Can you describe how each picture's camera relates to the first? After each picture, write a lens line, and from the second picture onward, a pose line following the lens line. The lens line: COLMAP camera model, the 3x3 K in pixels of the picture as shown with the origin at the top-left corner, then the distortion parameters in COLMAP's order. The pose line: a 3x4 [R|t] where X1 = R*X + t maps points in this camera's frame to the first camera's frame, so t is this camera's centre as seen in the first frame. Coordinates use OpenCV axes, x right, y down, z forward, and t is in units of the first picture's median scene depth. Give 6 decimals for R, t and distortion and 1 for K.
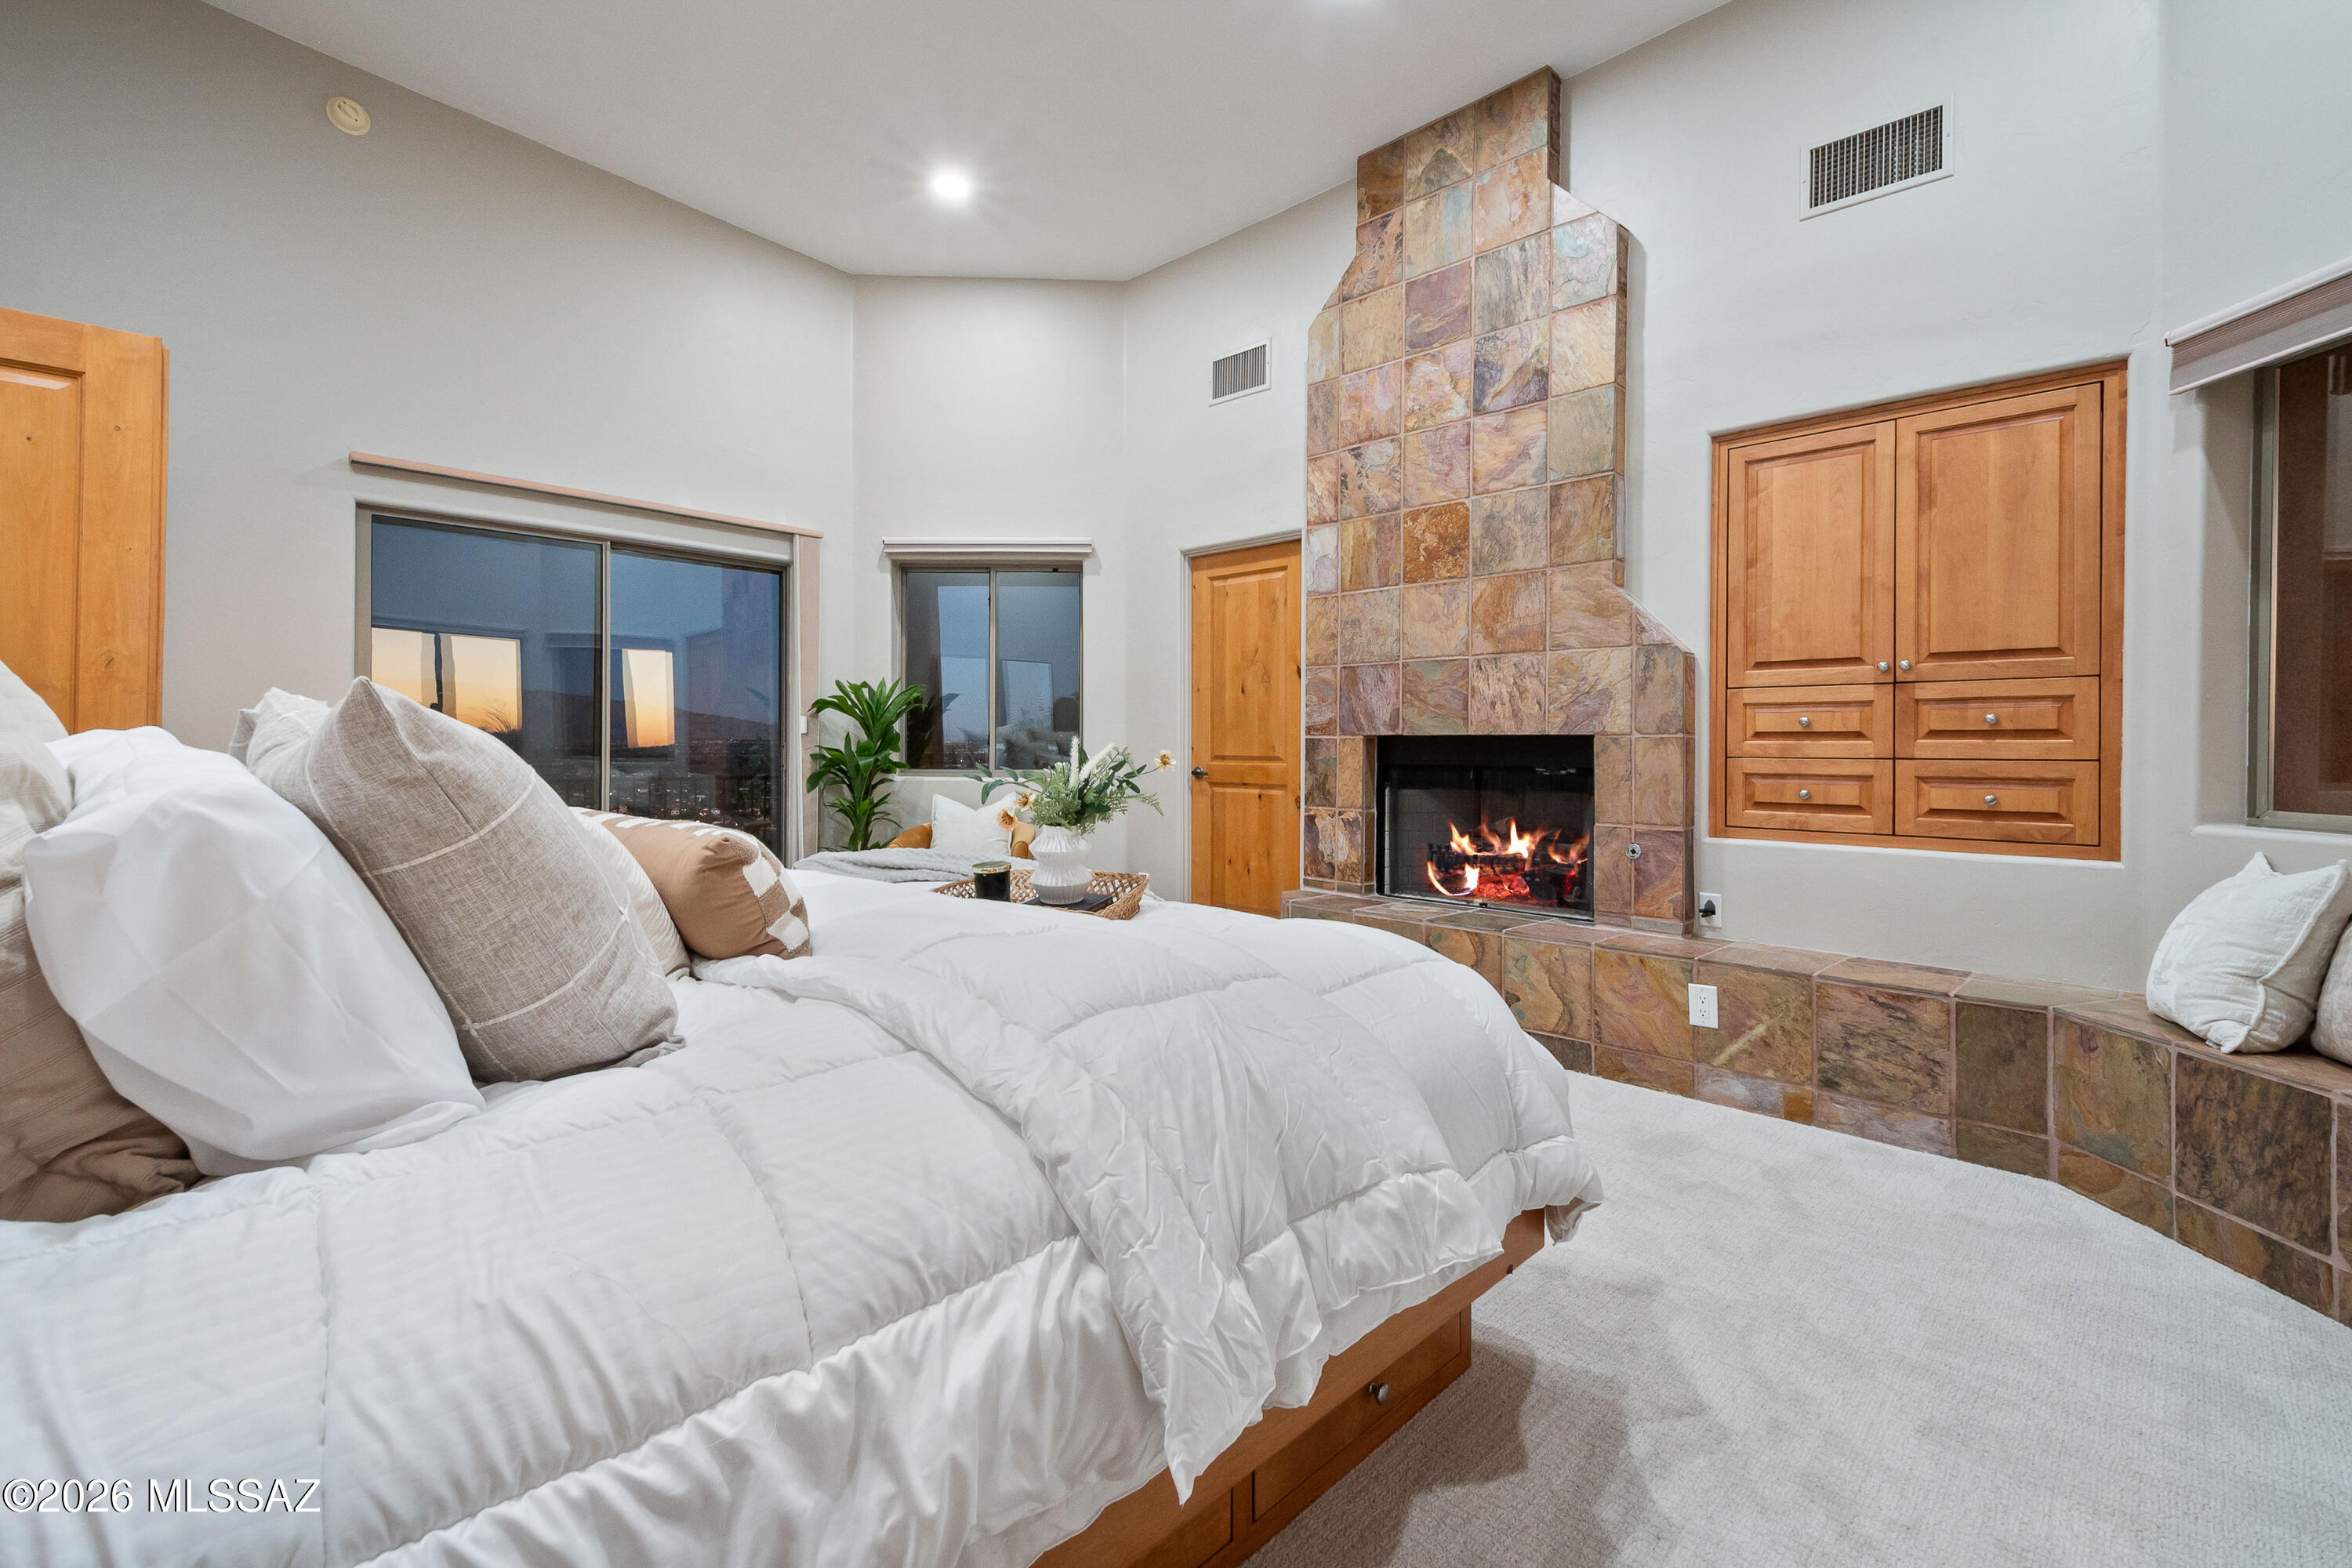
lens RADIAL K [[1022.2, 0, 1182.8], [0, 1022.2, 744.5], [0, 0, 1]] dist [0.001951, -0.000594]
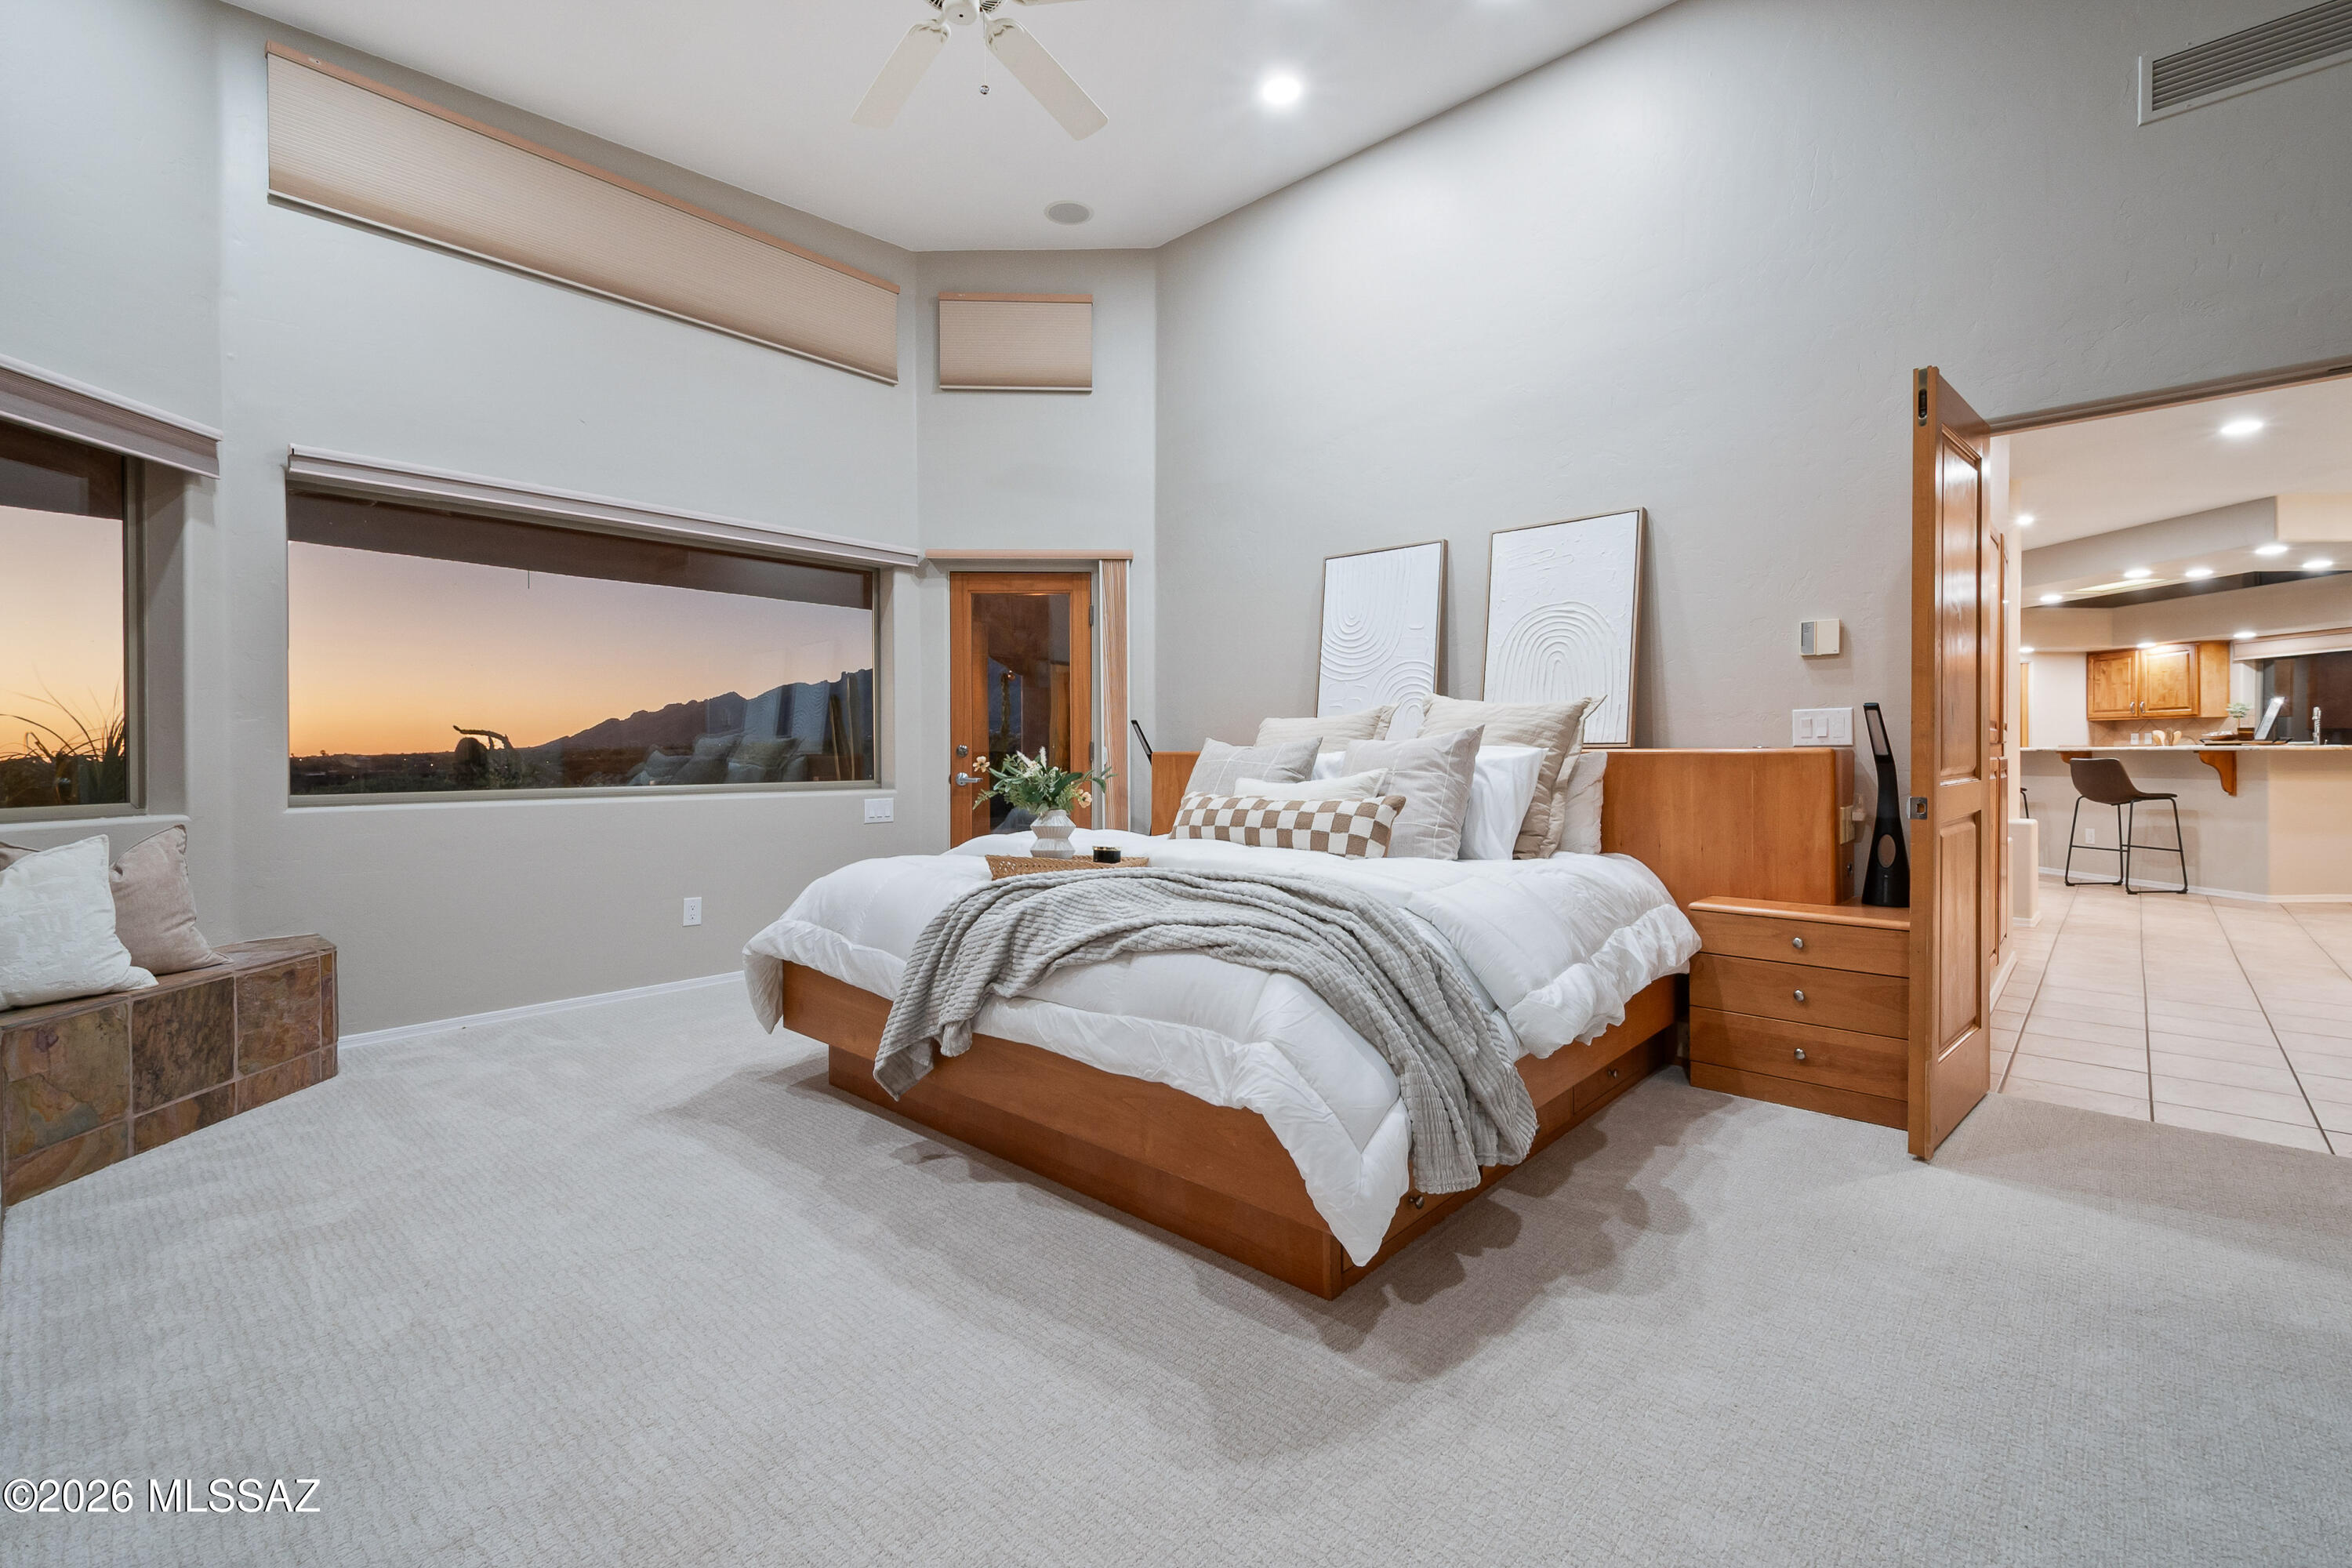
lens RADIAL K [[1019.5, 0, 1171.8], [0, 1019.5, 760.3], [0, 0, 1]] dist [0.011283, -0.000124]
pose [[-0.999974, -0.003071, -0.006458, -0.145952], [-0.003118, 0.999968, 0.007321, 0.000135], [0.006435, 0.007341, -0.999952, 1.264659]]
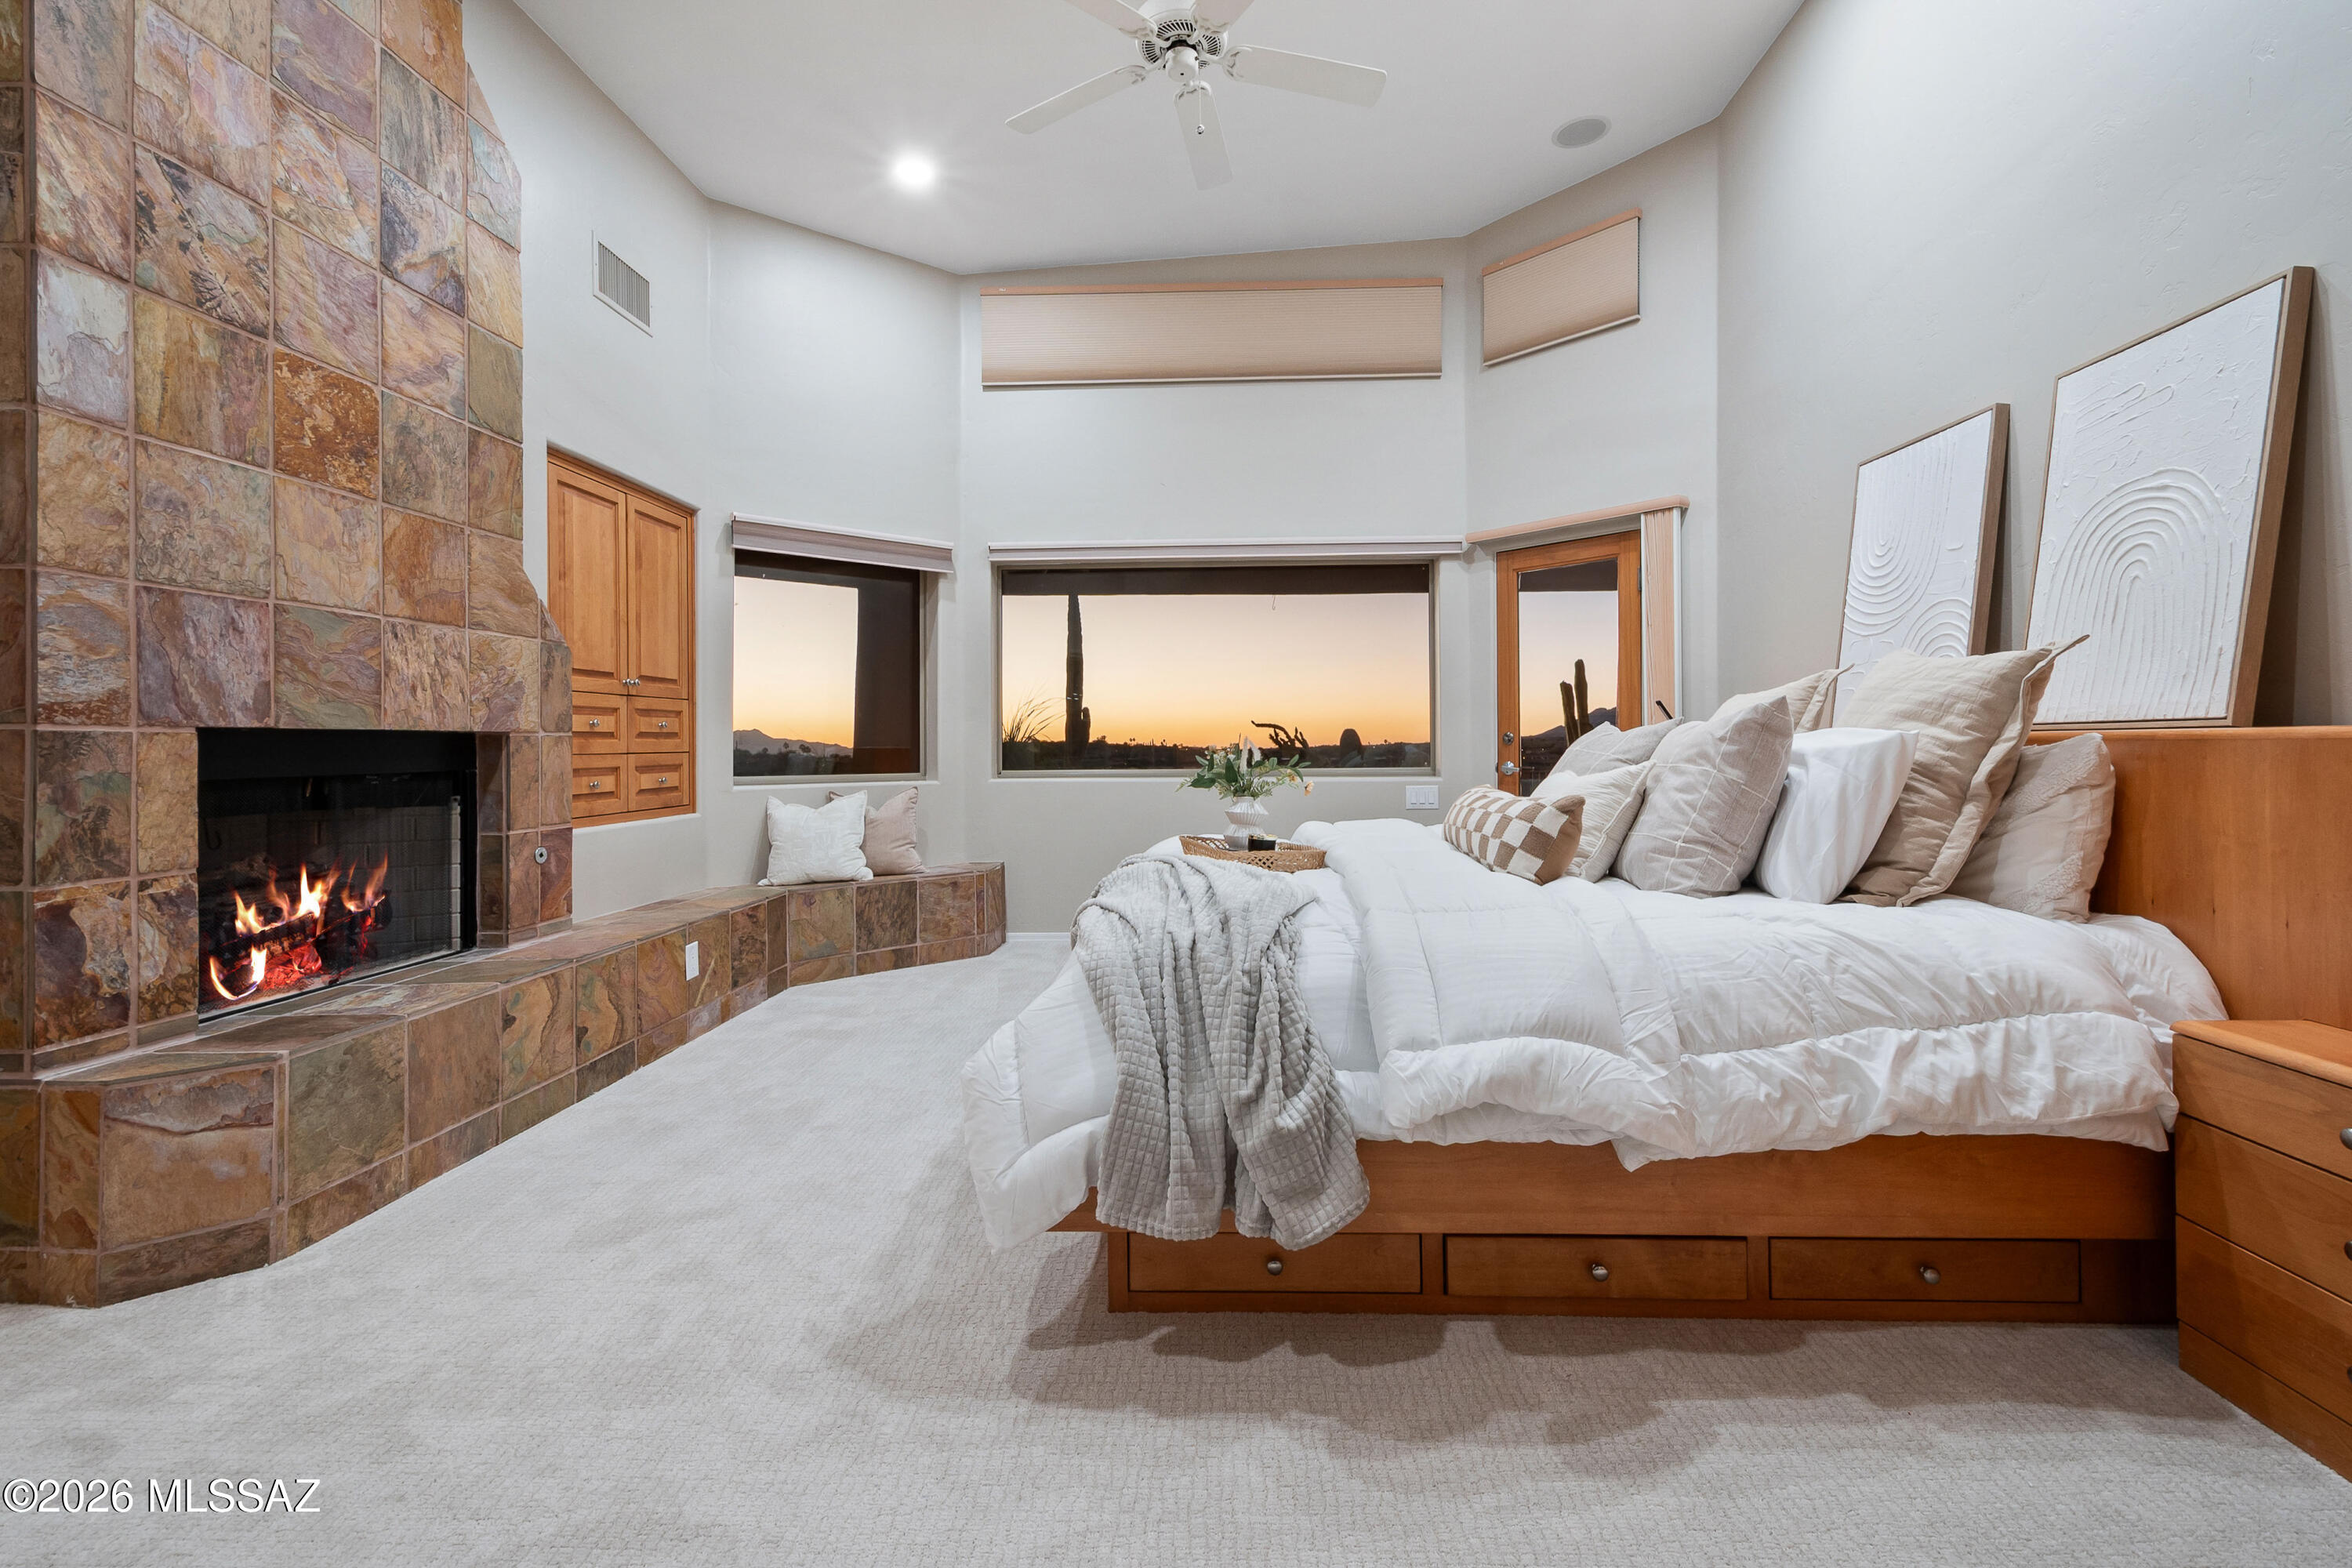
lens RADIAL K [[1022.2, 0, 1182.8], [0, 1022.2, 744.5], [0, 0, 1]] dist [0.001951, -0.000594]
pose [[-0.651918, -0.001130, 0.758289, -0.607585], [0.003093, 0.999987, 0.004150, -0.000629], [-0.758283, 0.005051, -0.651905, 1.055700]]
